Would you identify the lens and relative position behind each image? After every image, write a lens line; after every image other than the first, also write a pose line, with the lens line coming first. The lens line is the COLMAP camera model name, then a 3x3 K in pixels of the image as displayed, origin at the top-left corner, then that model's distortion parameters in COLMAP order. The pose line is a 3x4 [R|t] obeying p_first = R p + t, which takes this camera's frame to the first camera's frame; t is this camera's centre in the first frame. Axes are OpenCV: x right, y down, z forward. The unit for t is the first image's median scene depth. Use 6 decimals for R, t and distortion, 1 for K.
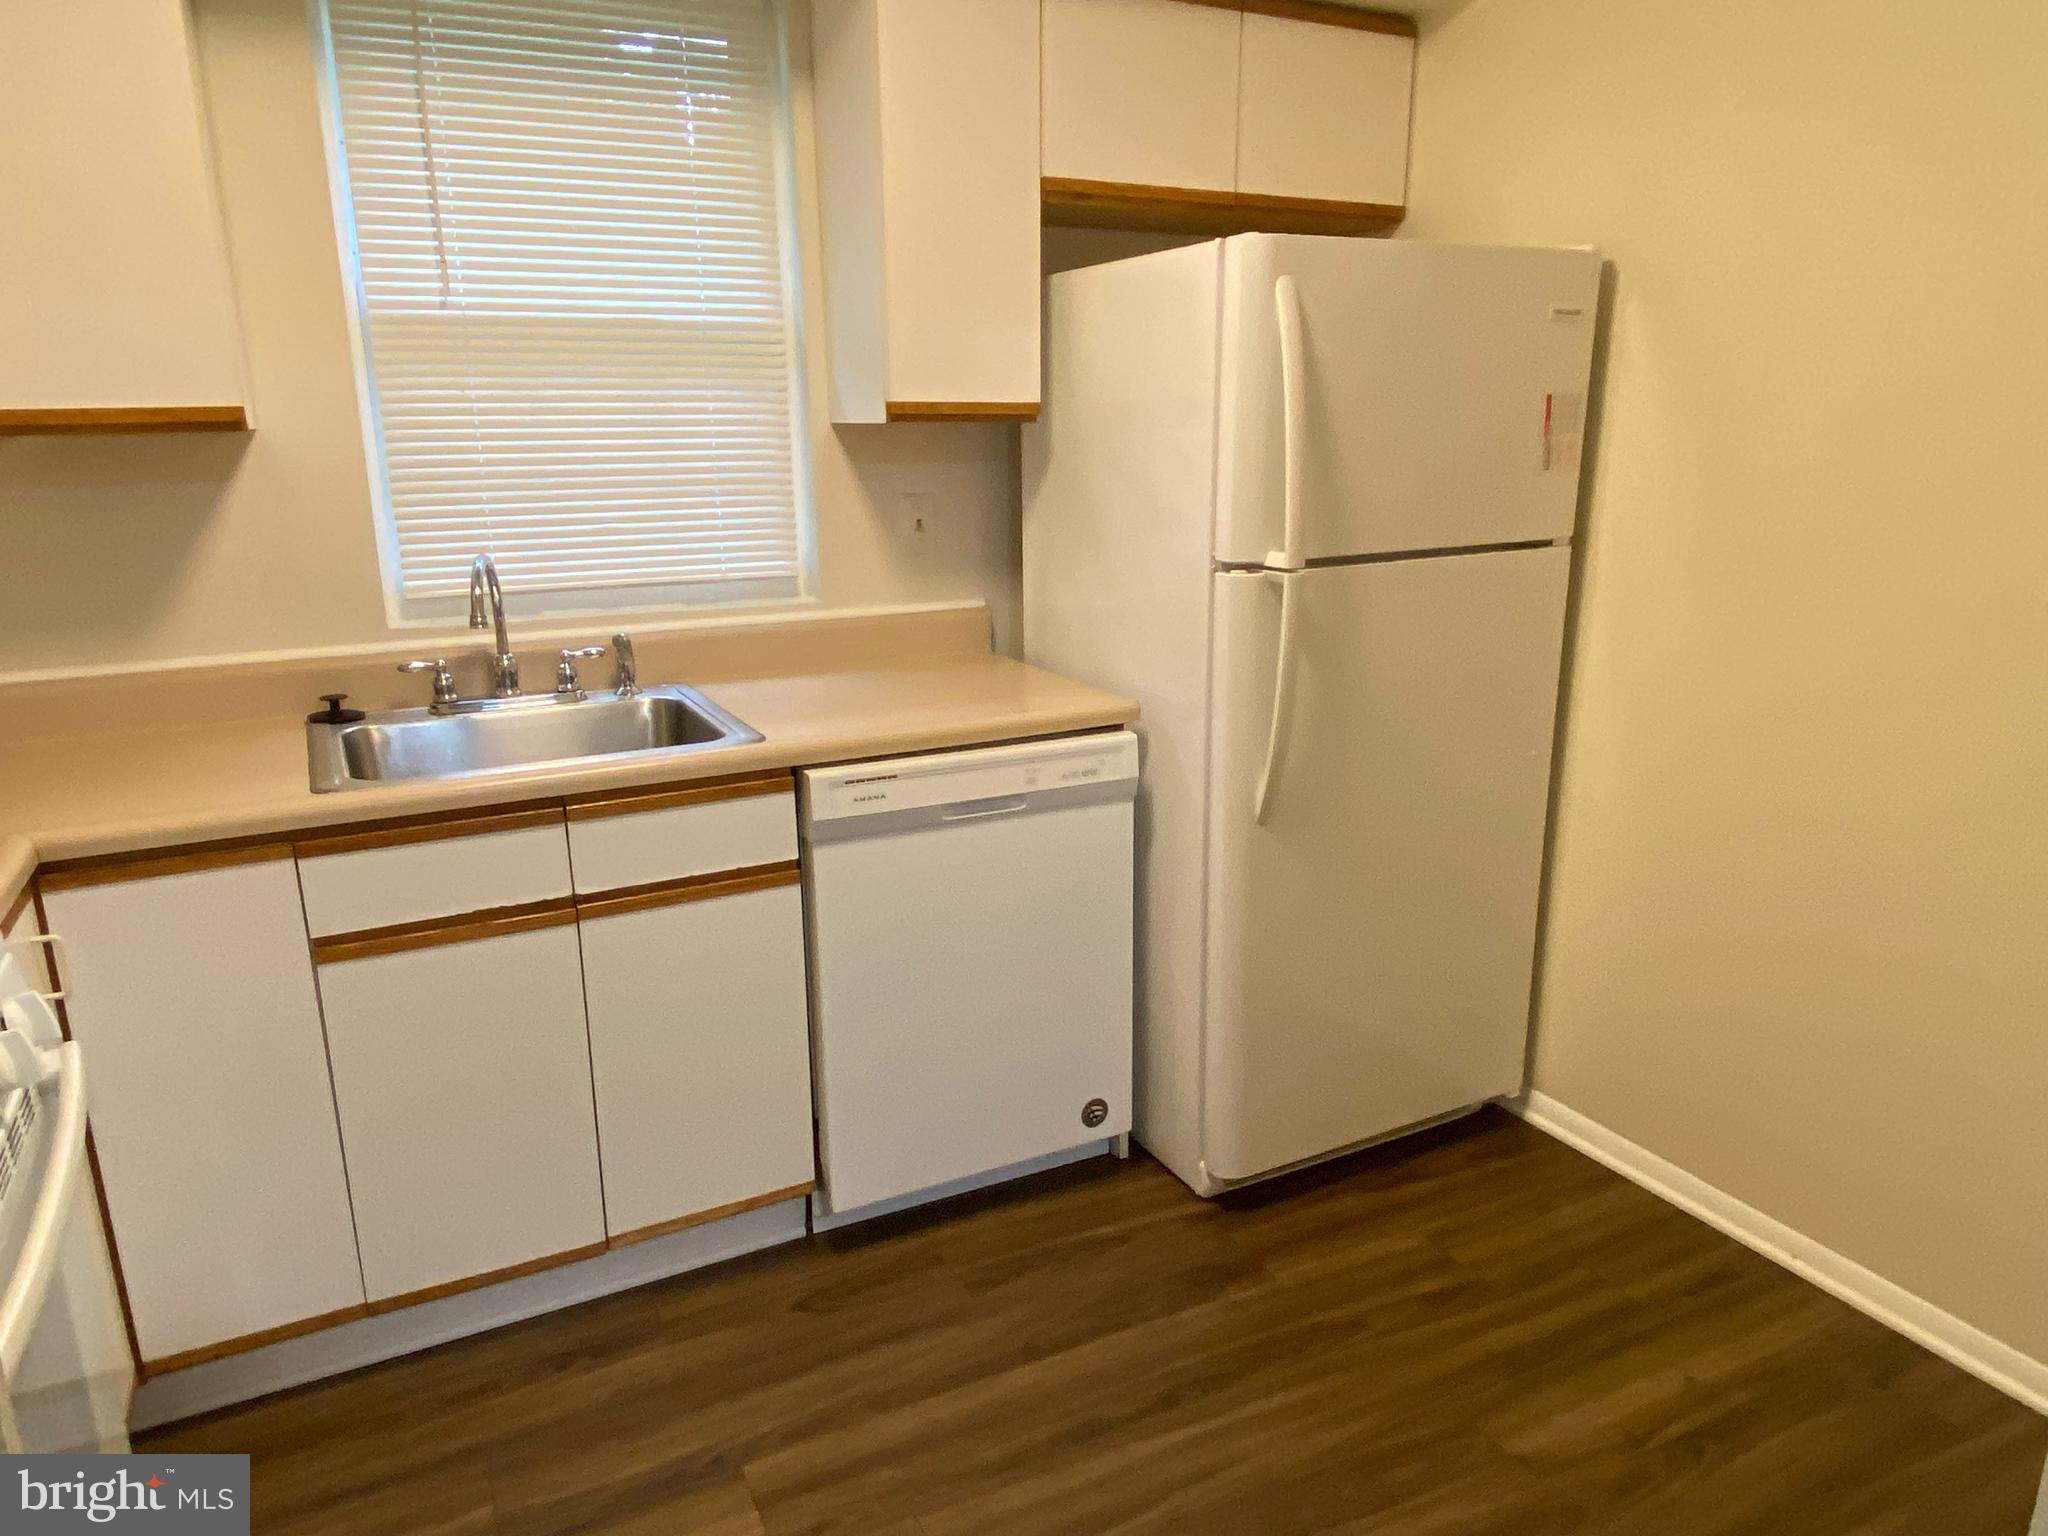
lens RADIAL K [[1347.4, 0, 1045.2], [0, 1347.4, 796.5], [0, 0, 1]] dist [0.004921, 0.000885]
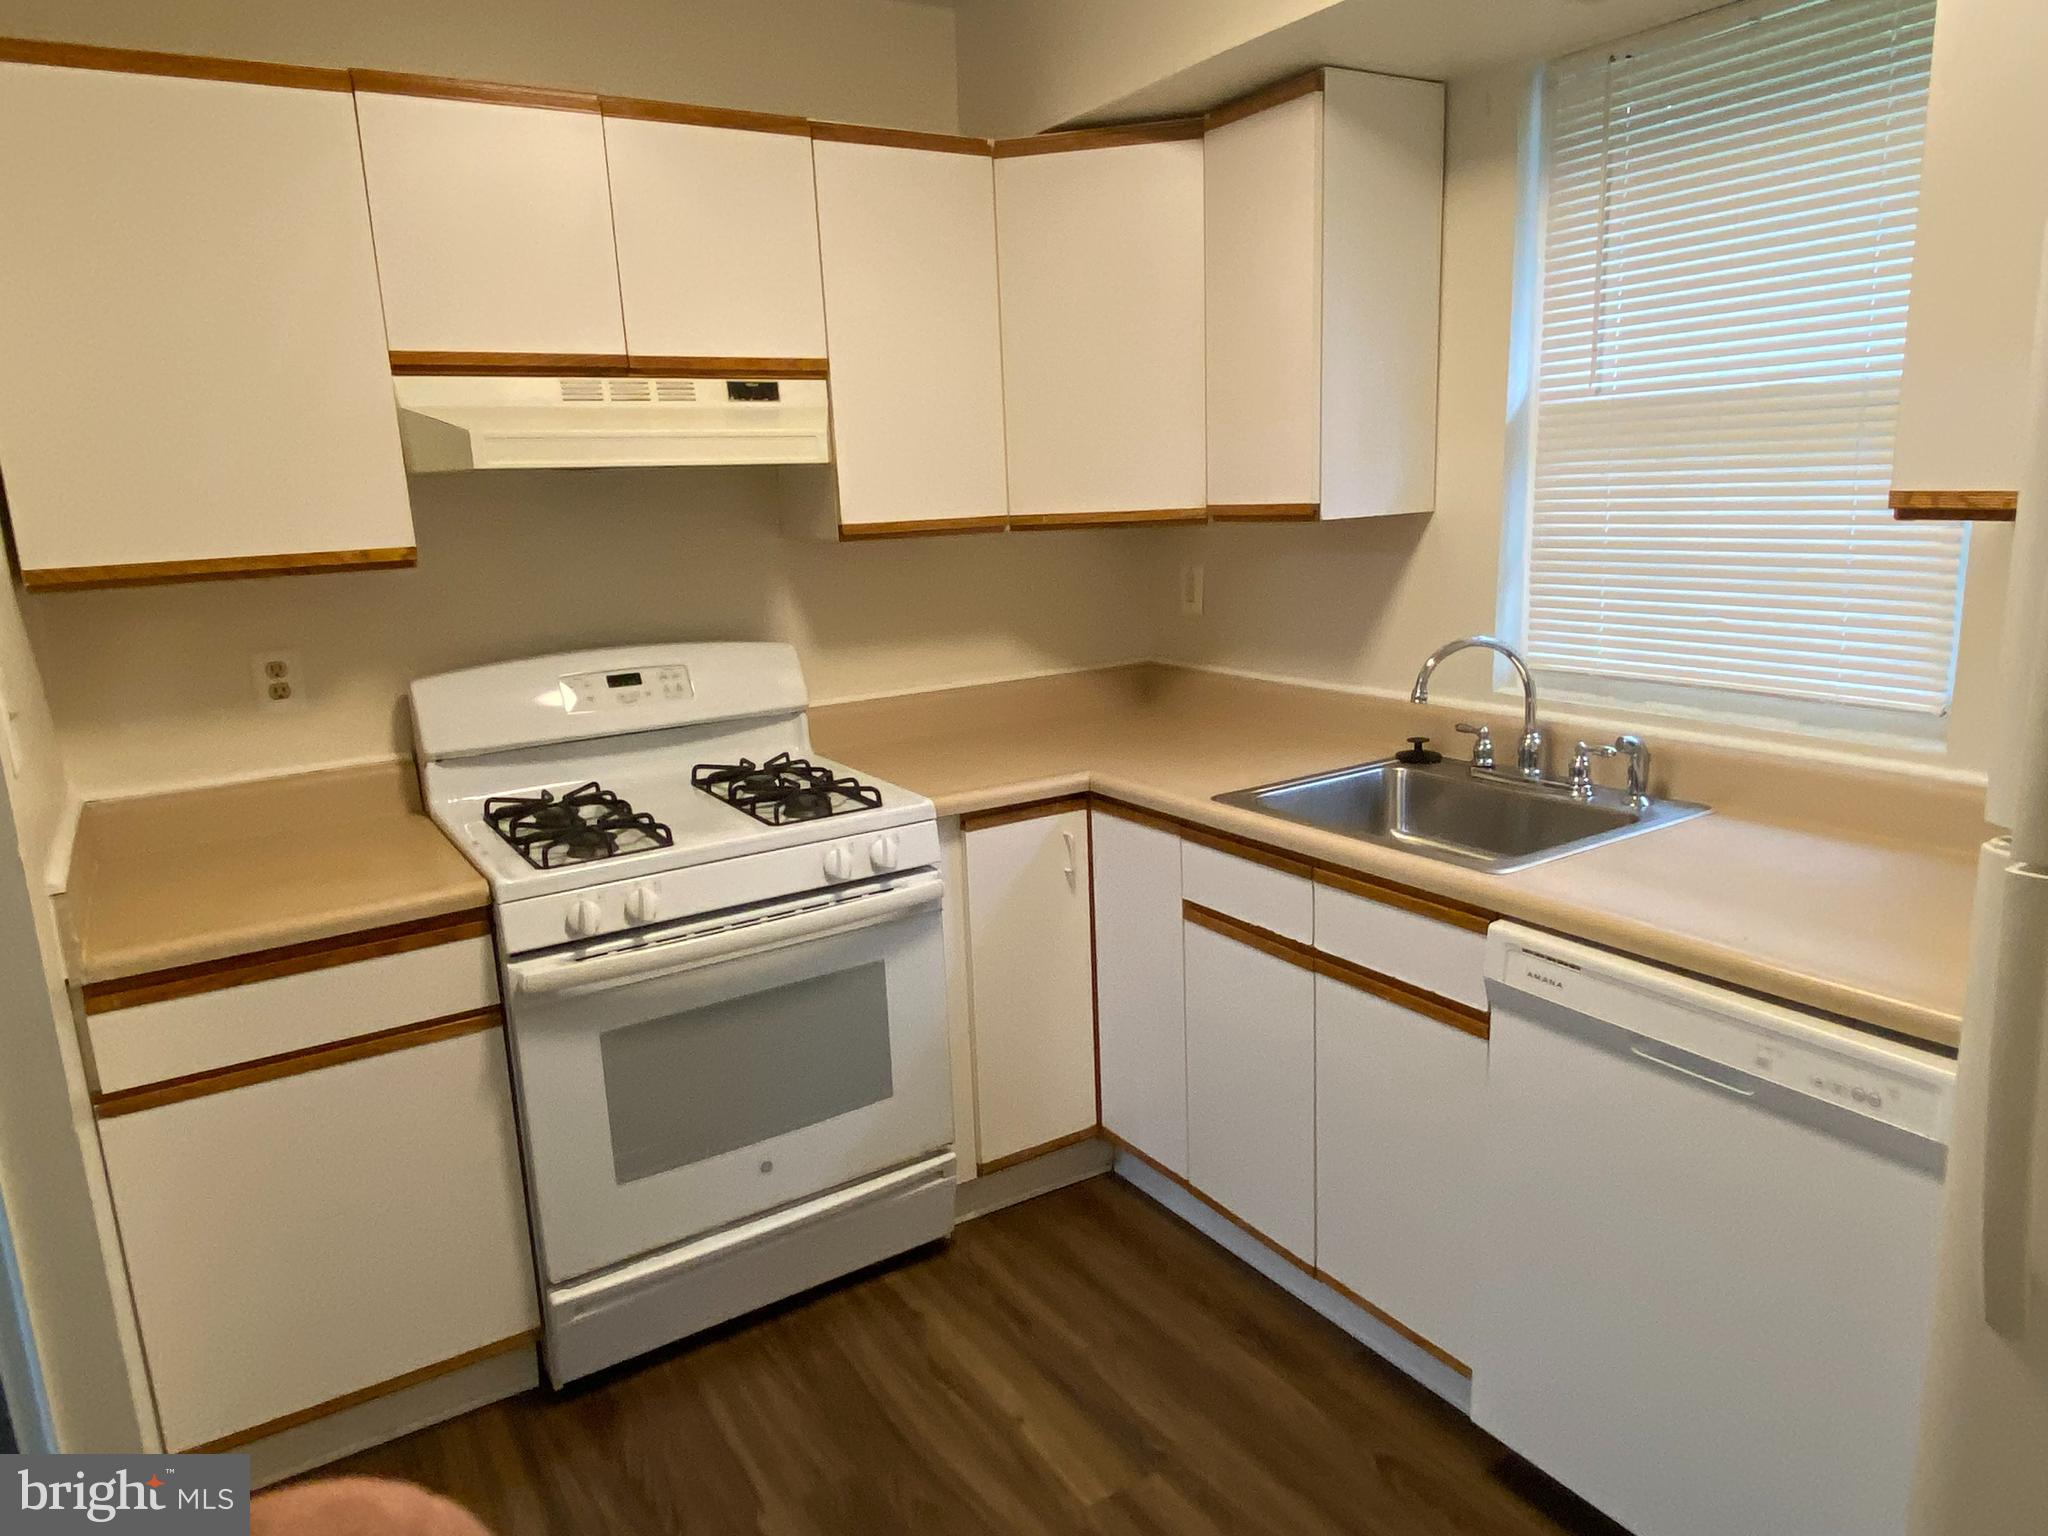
lens RADIAL K [[1347.4, 0, 1045.2], [0, 1347.4, 796.5], [0, 0, 1]] dist [0.004921, 0.000885]
pose [[0.078203, 0.234286, -0.969017, 0.605185], [-0.235440, 0.948840, 0.210407, -0.202232], [0.968738, 0.211691, 0.129362, 0.563392]]
